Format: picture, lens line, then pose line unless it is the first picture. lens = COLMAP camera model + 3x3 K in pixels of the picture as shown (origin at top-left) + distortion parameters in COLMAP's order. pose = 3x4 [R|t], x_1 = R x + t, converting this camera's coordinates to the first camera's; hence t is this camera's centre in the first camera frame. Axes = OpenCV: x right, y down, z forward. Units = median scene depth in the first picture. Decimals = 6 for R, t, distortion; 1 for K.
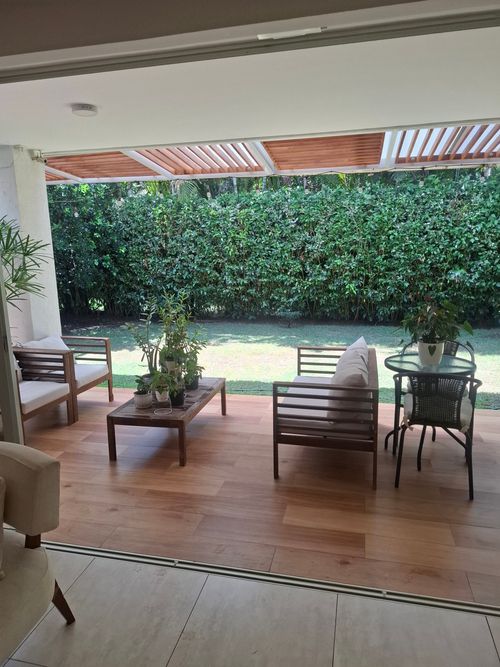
lens RADIAL K [[461.4, 0, 250.0], [0, 461.4, 333.5], [0, 0, 1]] dist [0.115279, -0.153039]
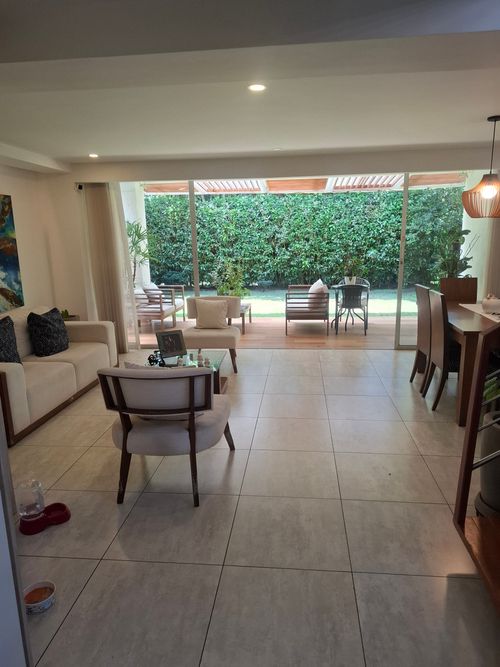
lens RADIAL K [[451.3, 0, 257.7], [0, 451.3, 340.2], [0, 0, 1]] dist [0.116107, -0.132212]
pose [[0.990436, -0.031093, 0.134423, -0.139304], [0.025679, 0.998795, 0.041825, 0.083662], [-0.135562, -0.037973, 0.990041, -0.431945]]
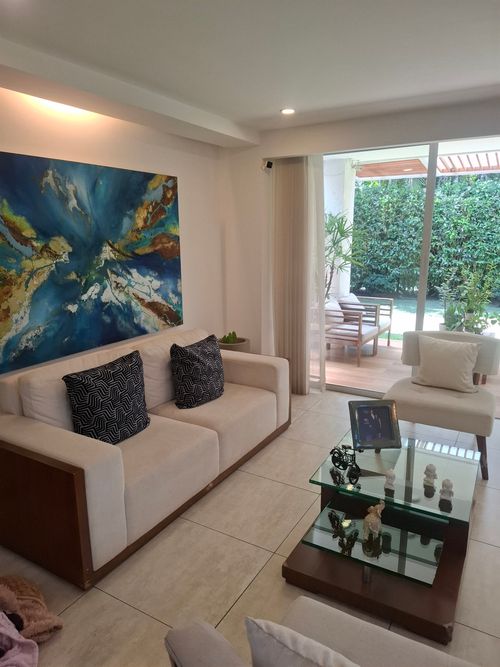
lens RADIAL K [[461.4, 0, 250.0], [0, 461.4, 333.5], [0, 0, 1]] dist [0.115279, -0.153039]
pose [[0.953983, 0.077354, -0.289710, -0.159855], [-0.068346, 0.996815, 0.041097, 0.044964], [0.291967, -0.019405, 0.956232, -0.229188]]
